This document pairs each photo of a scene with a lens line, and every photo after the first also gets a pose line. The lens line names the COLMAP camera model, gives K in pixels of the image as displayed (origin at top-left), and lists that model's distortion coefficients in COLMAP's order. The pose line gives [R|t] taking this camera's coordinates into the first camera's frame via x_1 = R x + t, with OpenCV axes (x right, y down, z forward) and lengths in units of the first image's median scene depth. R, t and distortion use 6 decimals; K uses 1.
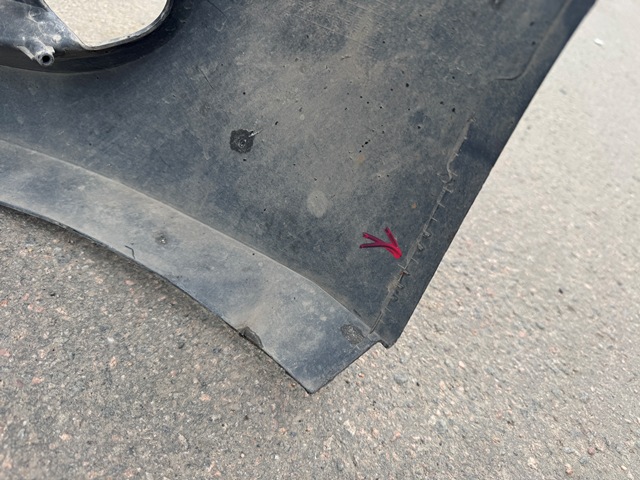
lens RADIAL K [[459.0, 0, 317.3], [0, 459.0, 237.1], [0, 0, 1]] dist [0.015408, -0.029501]
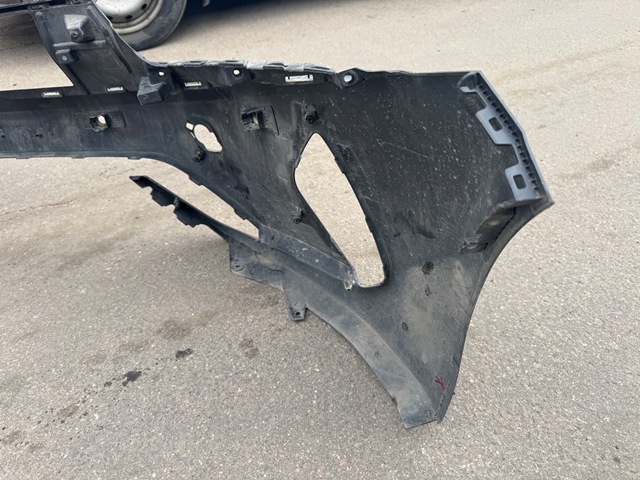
lens RADIAL K [[459.0, 0, 315.8], [0, 459.0, 245.6], [0, 0, 1]] dist [0.015408, -0.029501]
pose [[0.734577, 0.111744, -0.669260, 1.176226], [-0.176298, 0.983903, -0.029226, -0.500033], [0.655221, 0.139458, 0.742453, -1.367647]]
